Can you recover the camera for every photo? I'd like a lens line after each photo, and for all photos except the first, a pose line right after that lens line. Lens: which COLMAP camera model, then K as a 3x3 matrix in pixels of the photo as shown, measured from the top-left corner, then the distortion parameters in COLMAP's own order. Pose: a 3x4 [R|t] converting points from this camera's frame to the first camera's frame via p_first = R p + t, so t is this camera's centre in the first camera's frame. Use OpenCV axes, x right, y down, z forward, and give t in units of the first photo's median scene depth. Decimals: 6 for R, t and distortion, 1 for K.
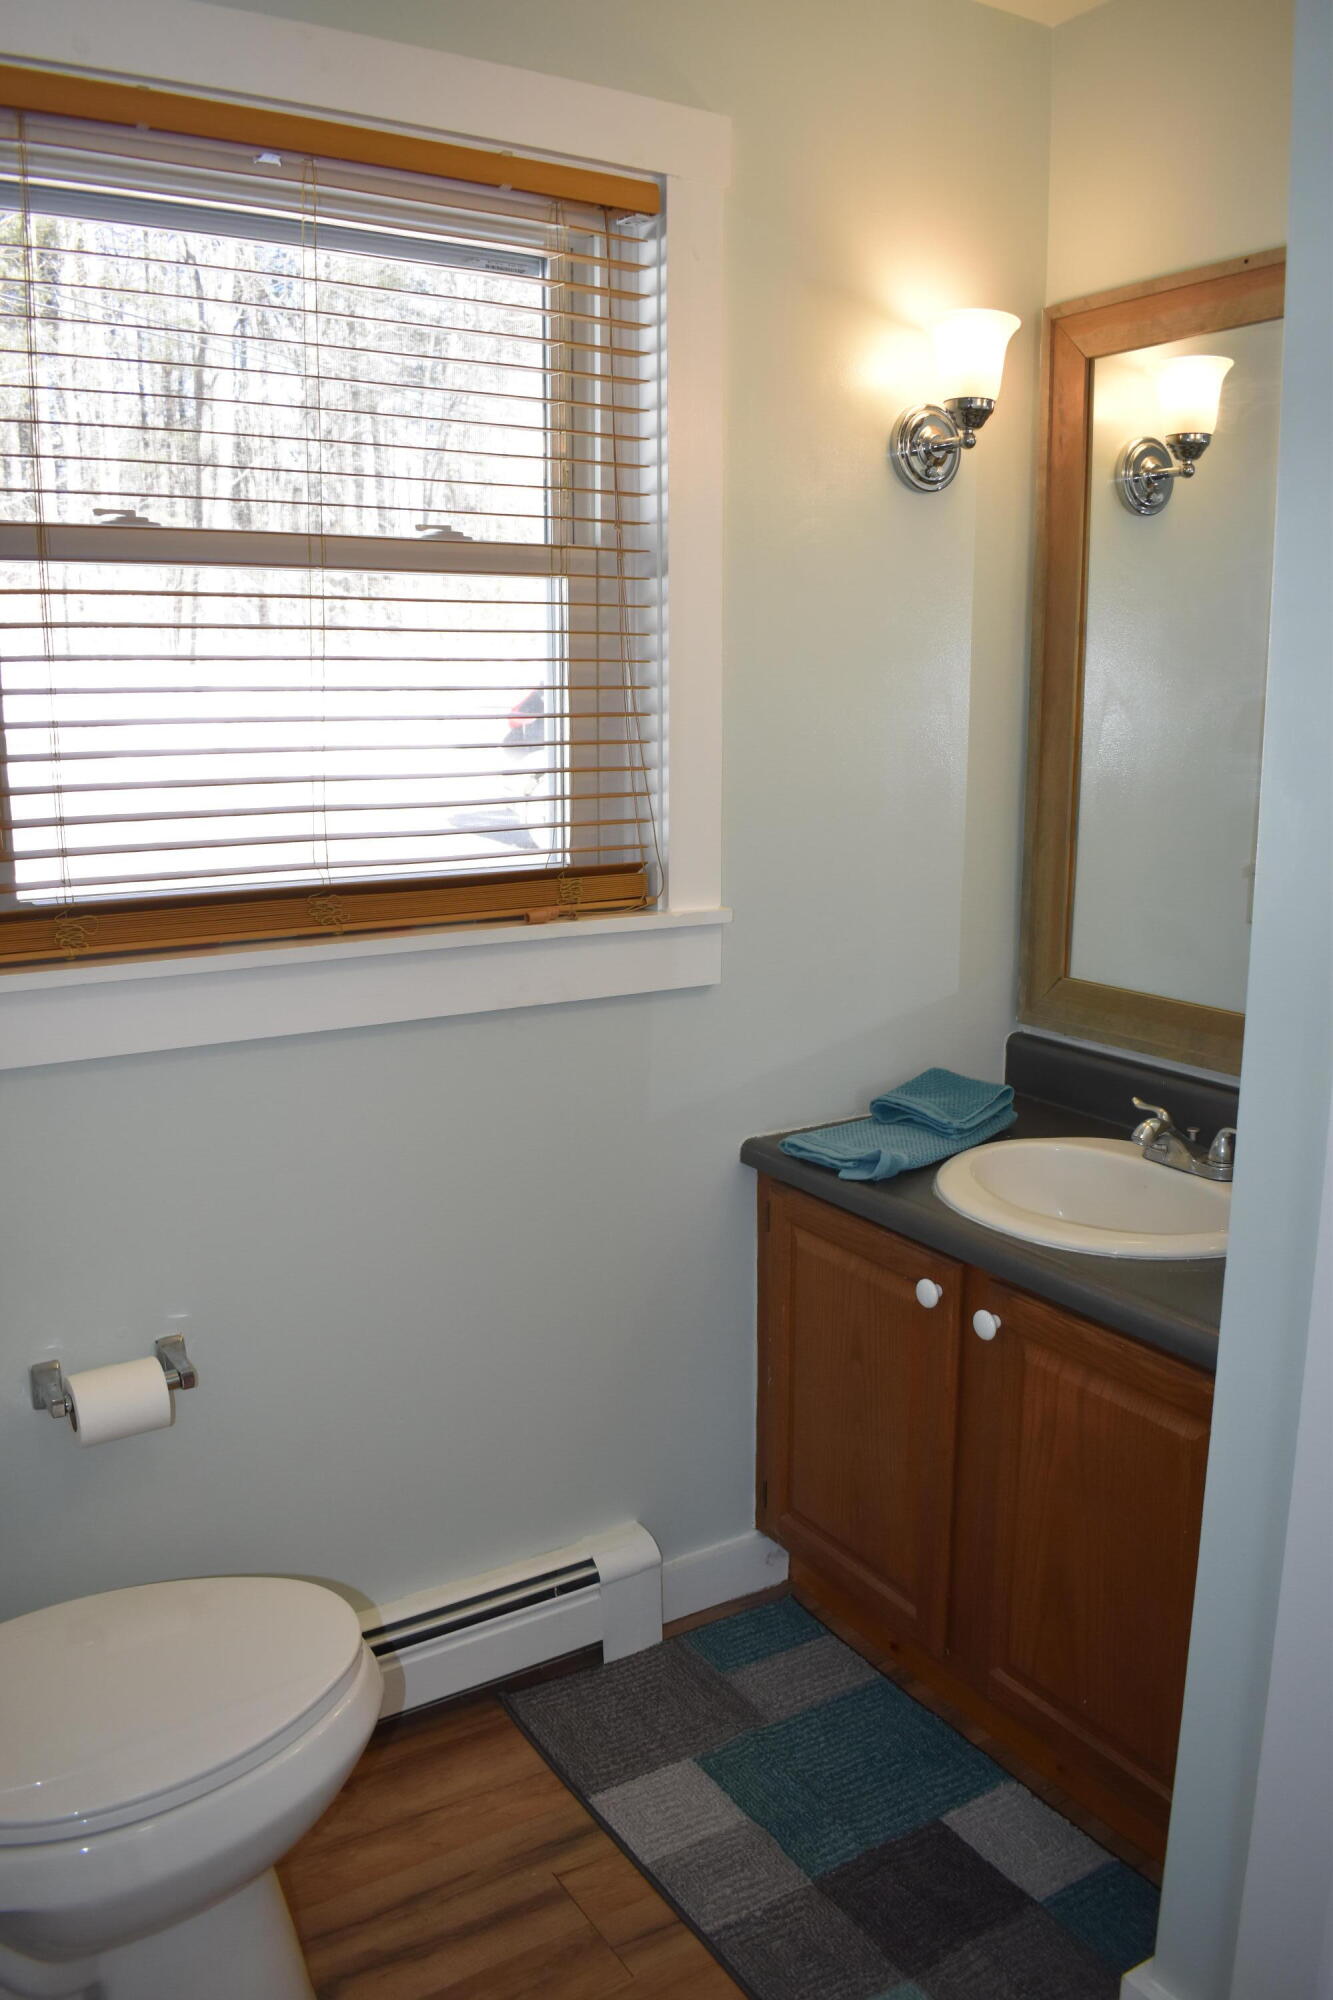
lens RADIAL K [[1566.1, 0, 669.6], [0, 1566.1, 999.0], [0, 0, 1]] dist [-0.096686, 0.018658]
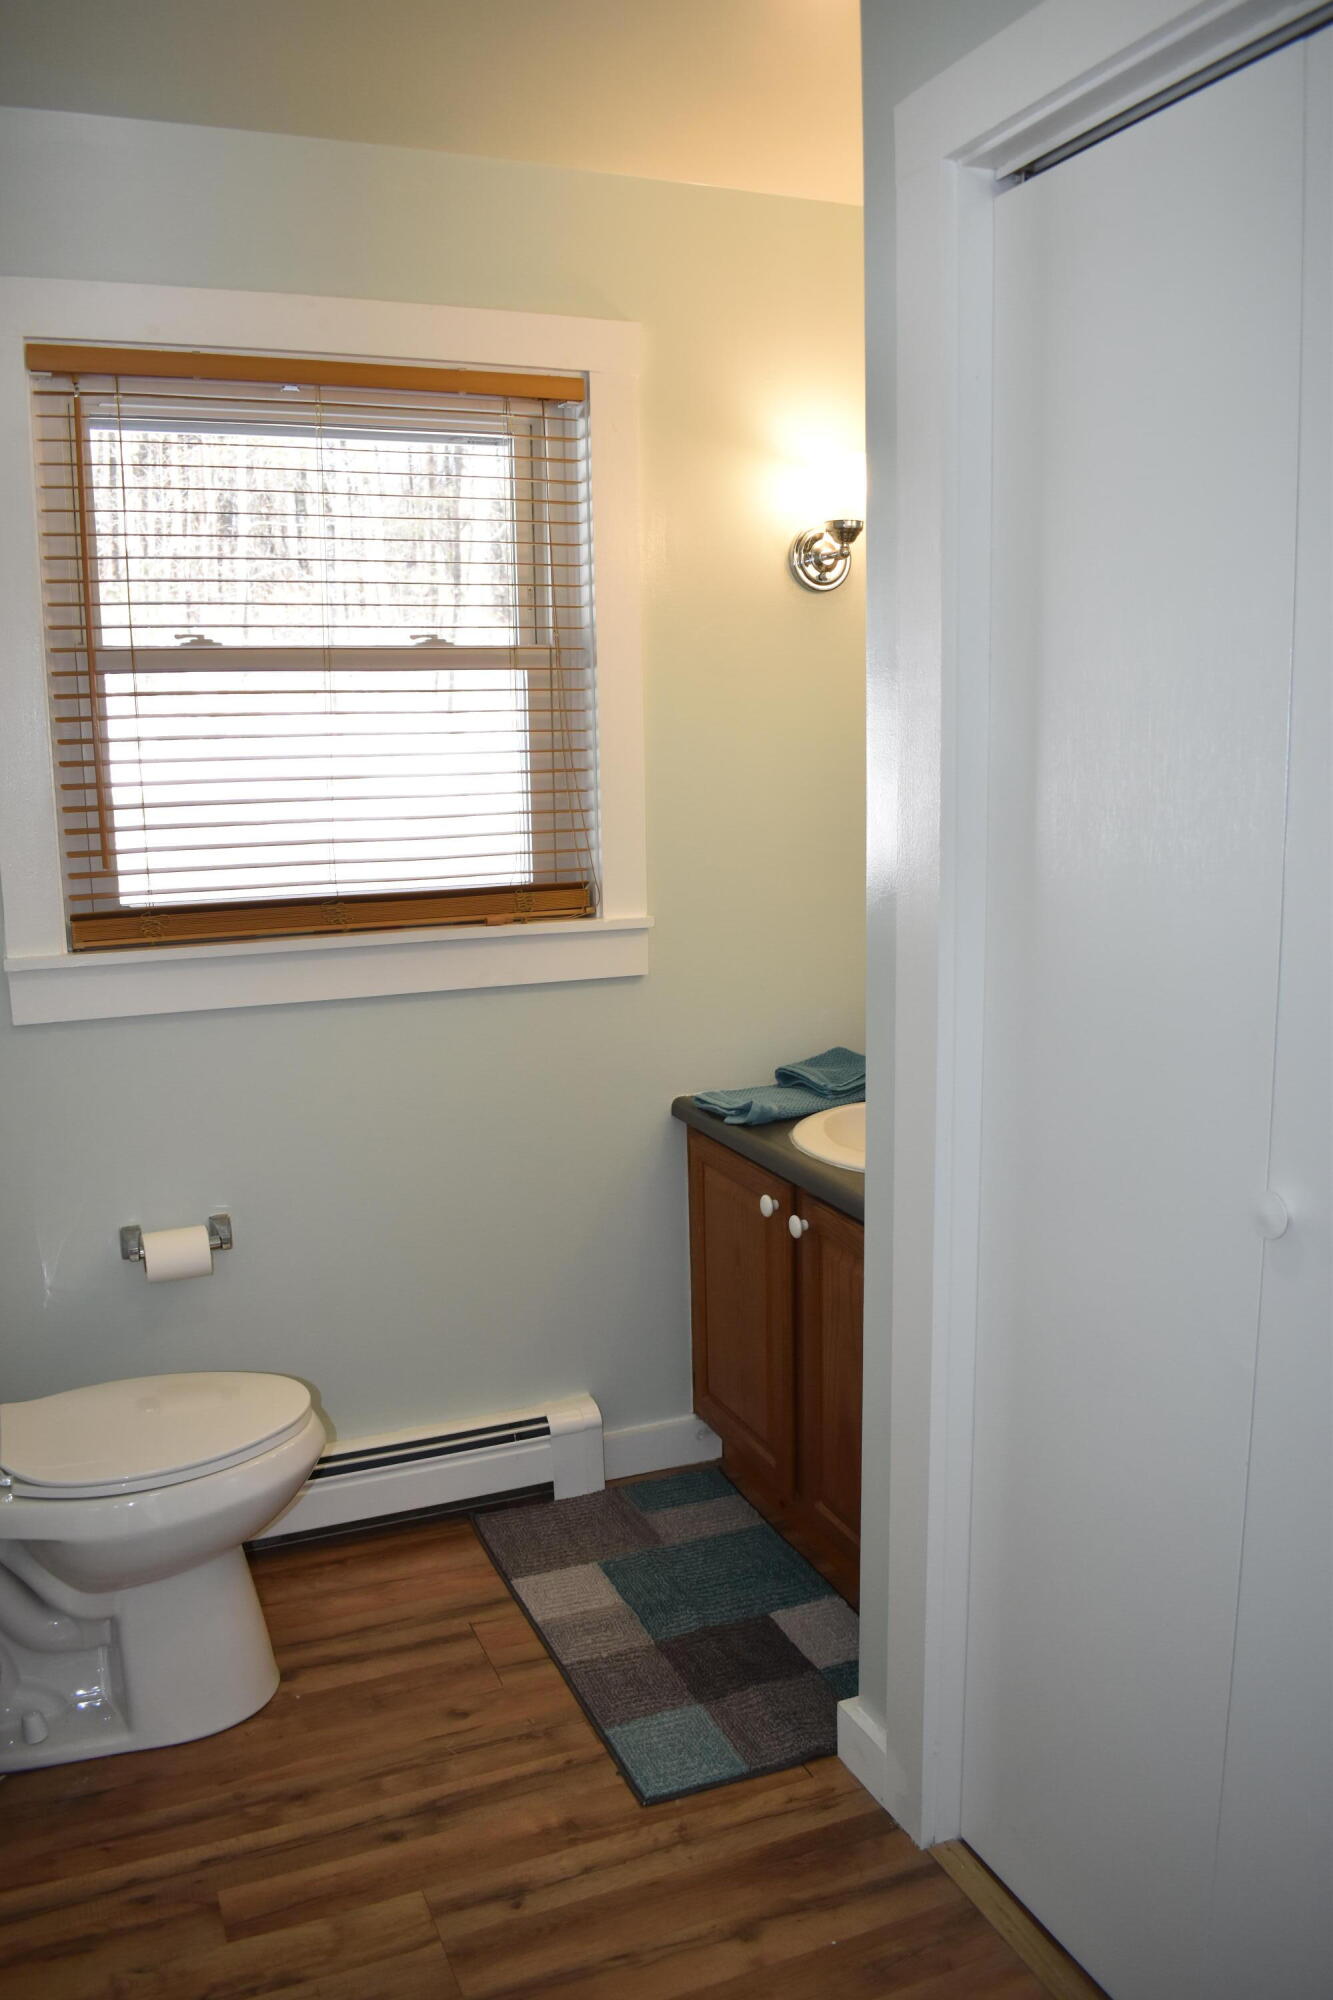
lens RADIAL K [[1566.1, 0, 663.5], [0, 1566.1, 995.4], [0, 0, 1]] dist [-0.096686, 0.018658]
pose [[0.985522, 0.009936, -0.169256, 0.297889], [-0.015275, 0.999425, -0.030269, 0.052435], [0.168858, 0.032416, 0.985107, -0.316069]]
